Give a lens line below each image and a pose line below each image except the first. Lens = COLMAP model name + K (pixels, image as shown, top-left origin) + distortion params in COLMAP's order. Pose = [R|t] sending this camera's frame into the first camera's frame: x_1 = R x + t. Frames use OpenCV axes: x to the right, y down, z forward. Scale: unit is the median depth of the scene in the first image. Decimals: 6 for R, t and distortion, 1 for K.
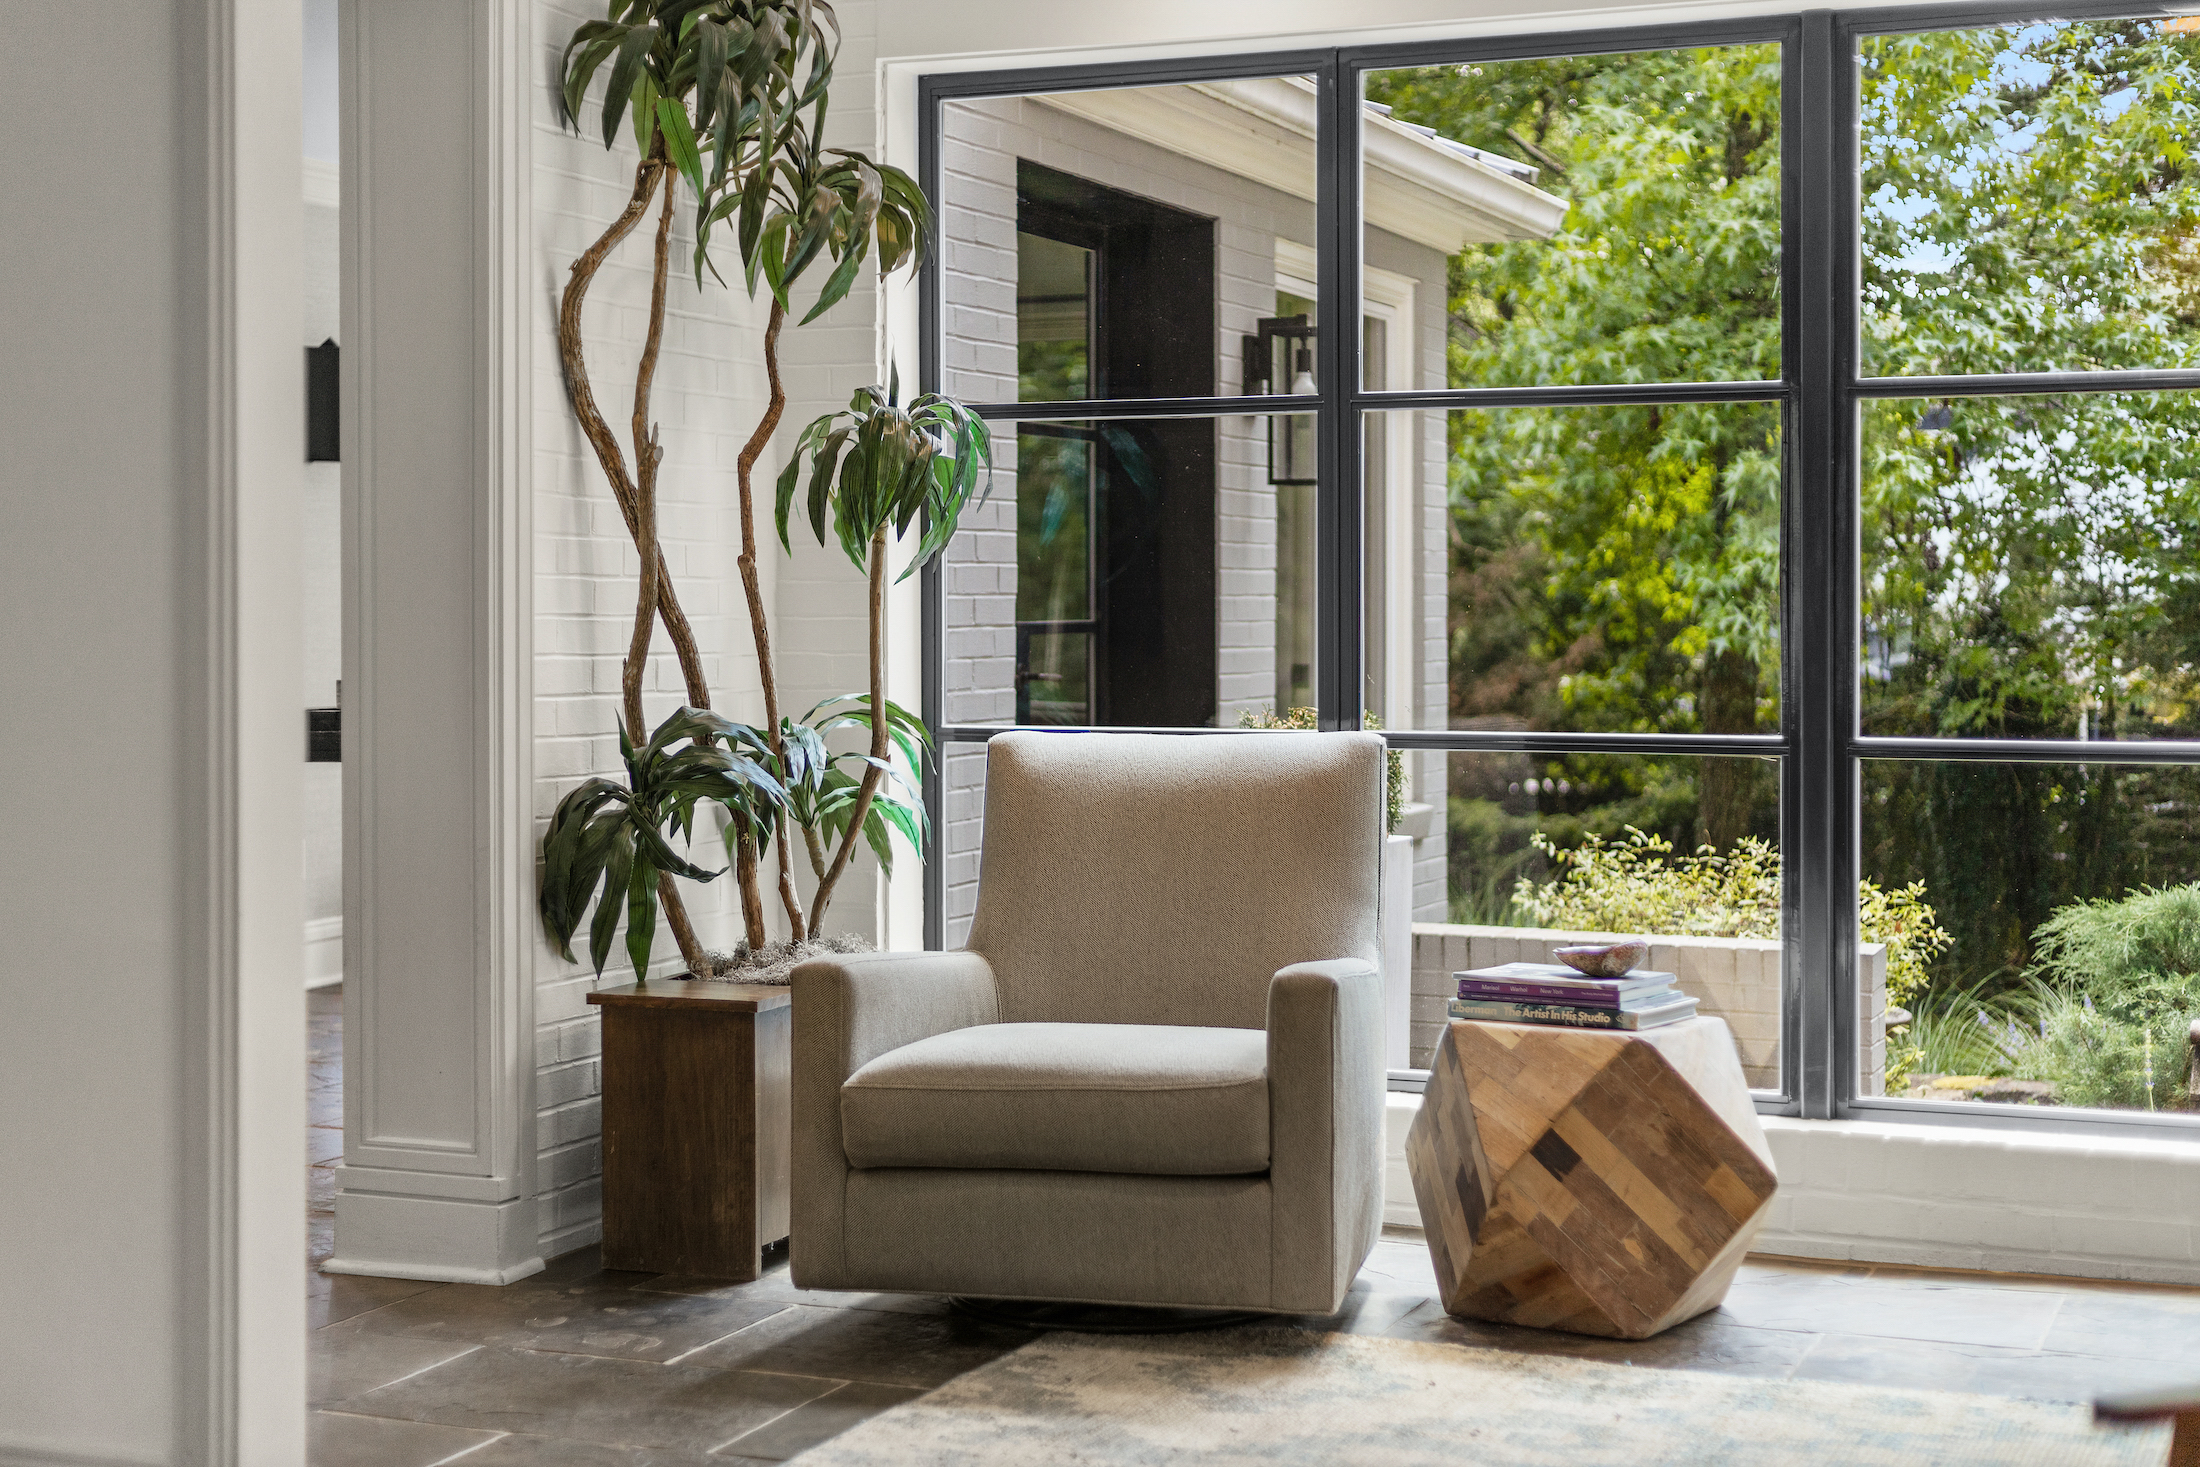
lens RADIAL K [[3165.5, 0, 1105.8], [0, 3165.5, 639.1], [0, 0, 1]] dist [0.005445, 0.017887]
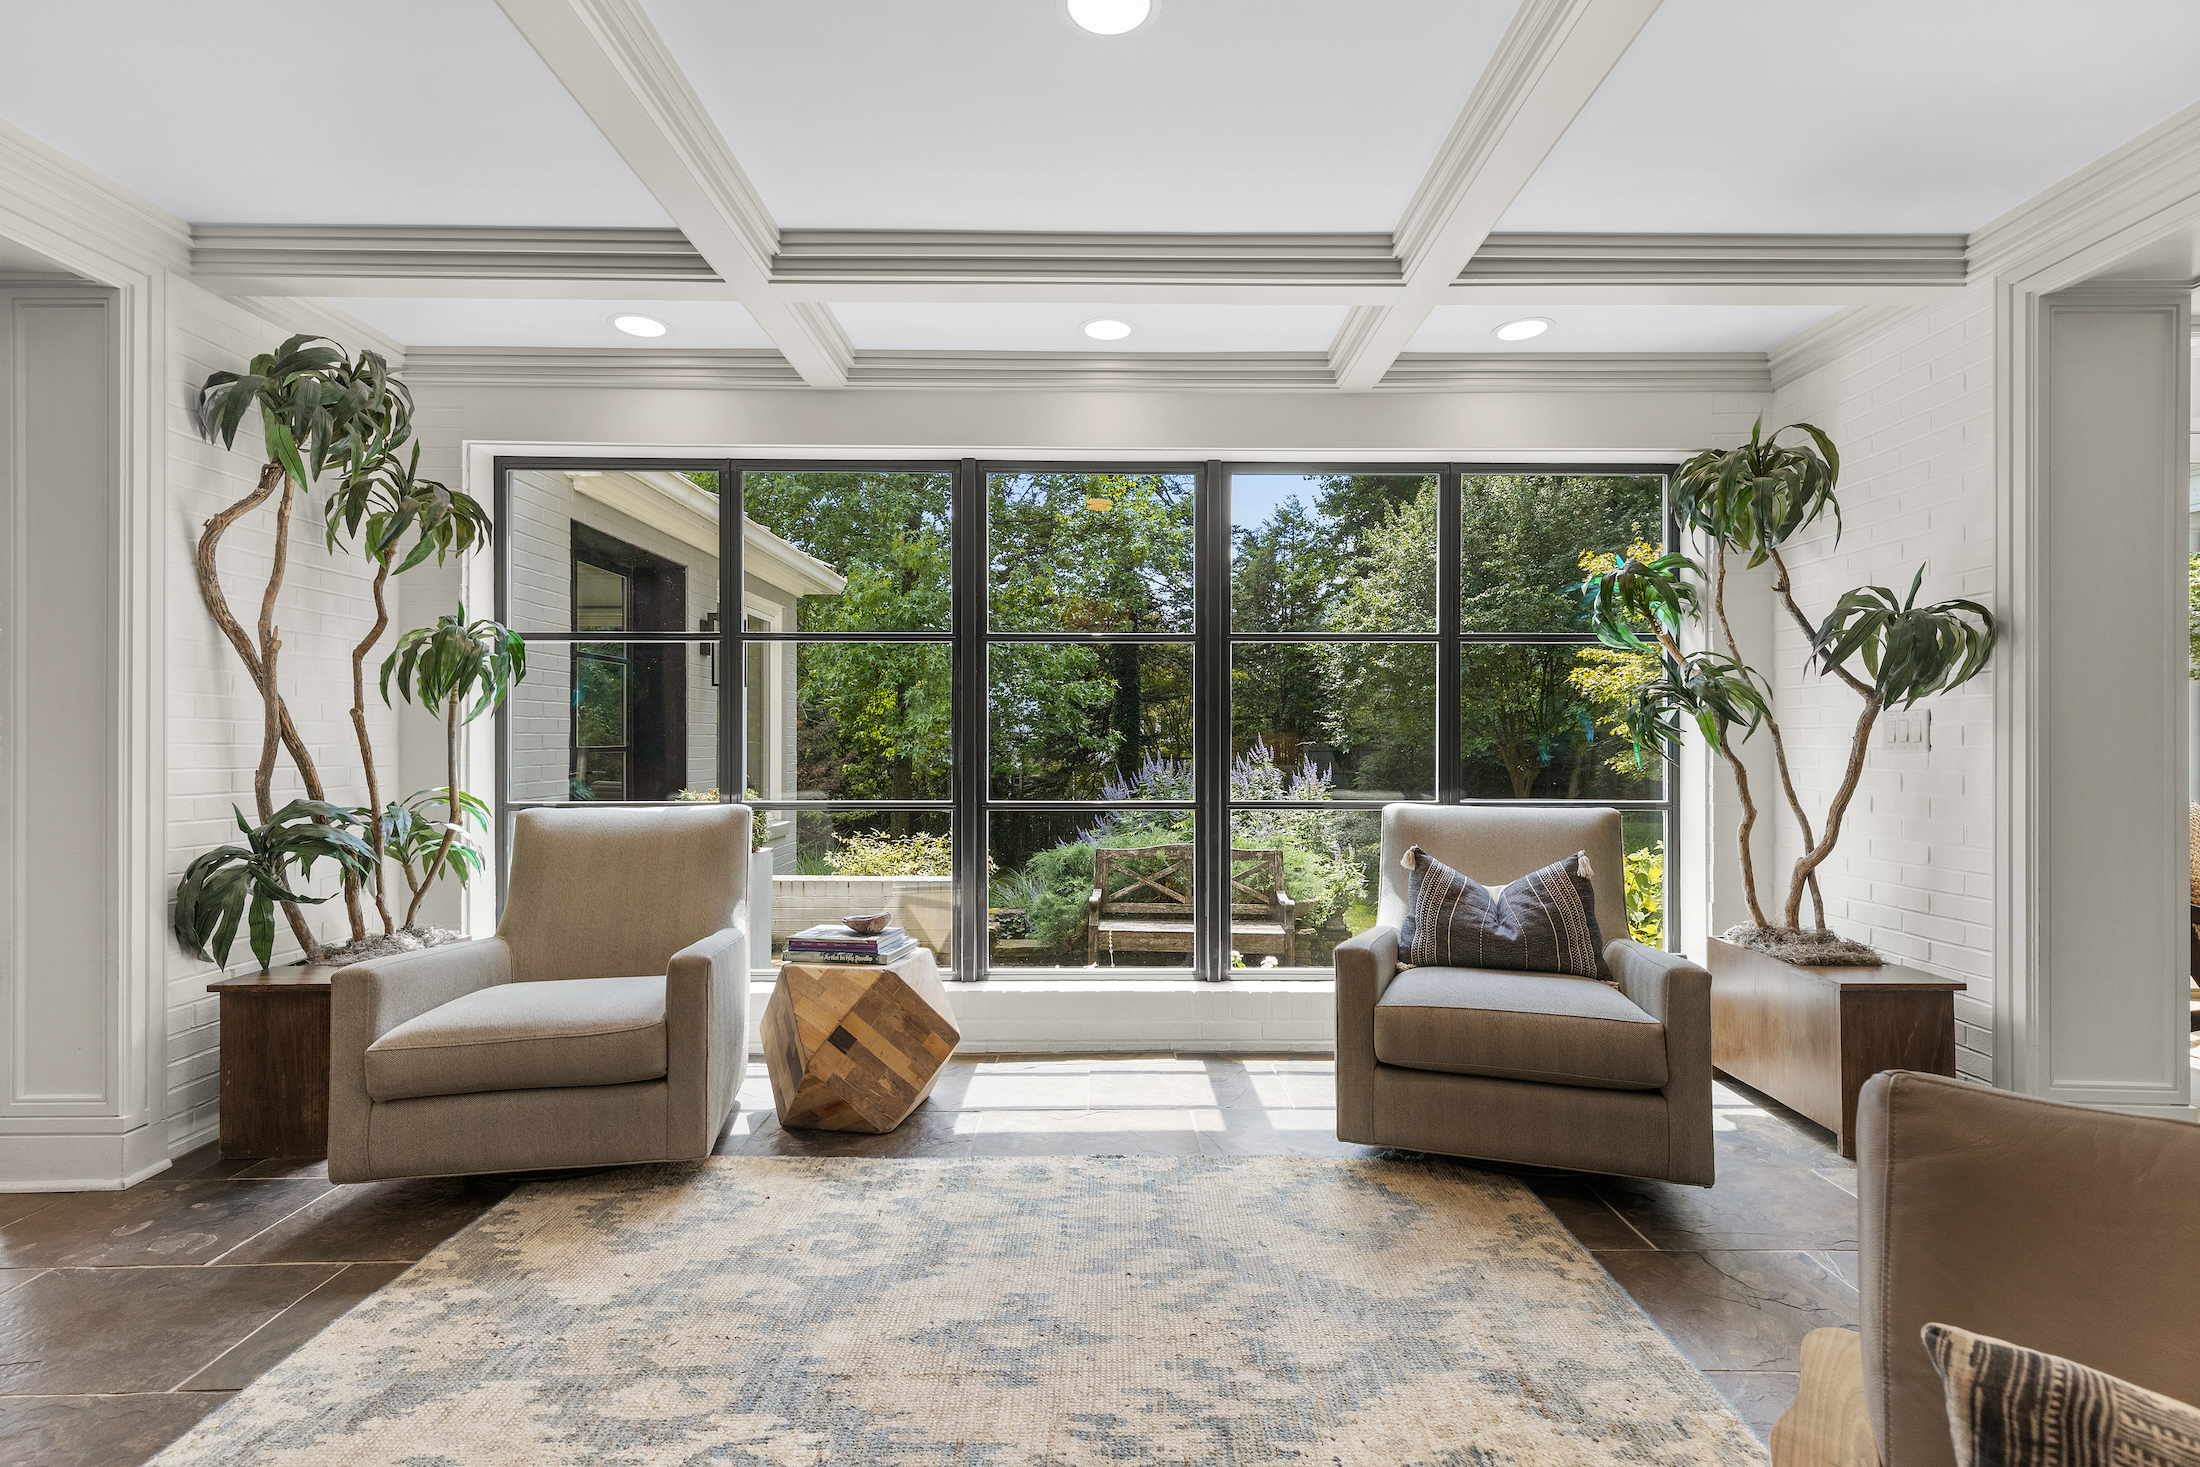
lens RADIAL K [[990.5, 0, 1109.9], [0, 990.5, 735.0], [0, 0, 1]] dist [0.002635, -0.000301]
pose [[0.918952, 0.003015, 0.394357, 0.051313], [0.003195, 0.999881, -0.015090, -0.002864], [-0.394356, 0.015127, 0.918833, 0.364444]]
